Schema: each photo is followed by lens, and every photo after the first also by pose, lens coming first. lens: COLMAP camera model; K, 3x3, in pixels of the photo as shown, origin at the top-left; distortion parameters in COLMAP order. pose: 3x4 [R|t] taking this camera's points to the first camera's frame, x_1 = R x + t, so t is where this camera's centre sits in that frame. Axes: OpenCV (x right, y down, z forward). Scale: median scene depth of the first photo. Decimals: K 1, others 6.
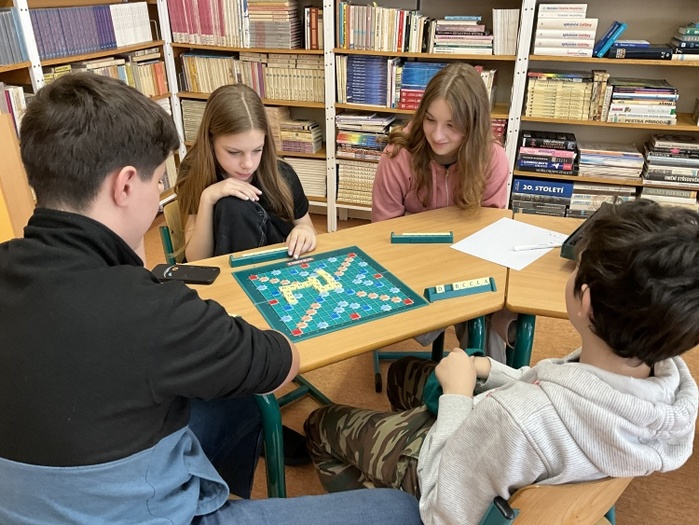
lens RADIAL K [[585.4, 0, 350.2], [0, 585.4, 262.6], [0, 0, 1]] dist [0.009594, 0.003206]
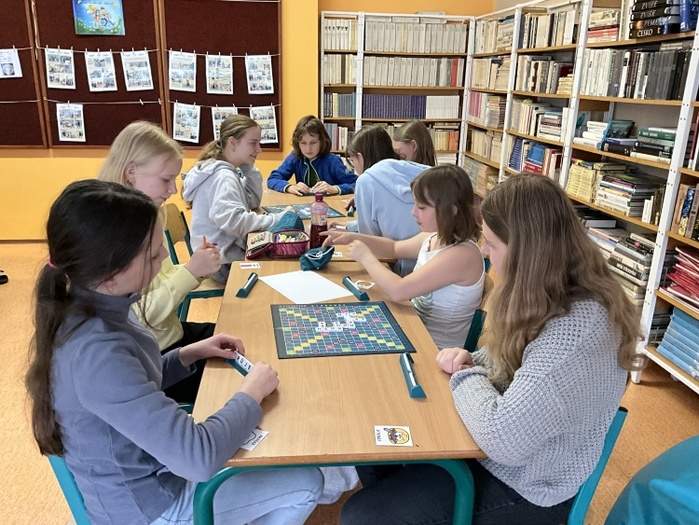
lens RADIAL K [[585.4, 0, 348.6], [0, 585.4, 262.4], [0, 0, 1]] dist [0.009594, 0.003206]
pose [[0.438244, 0.279197, -0.854395, 1.245706], [-0.417251, 0.905107, 0.081748, -0.034059], [0.796143, 0.320671, 0.513153, 0.077540]]
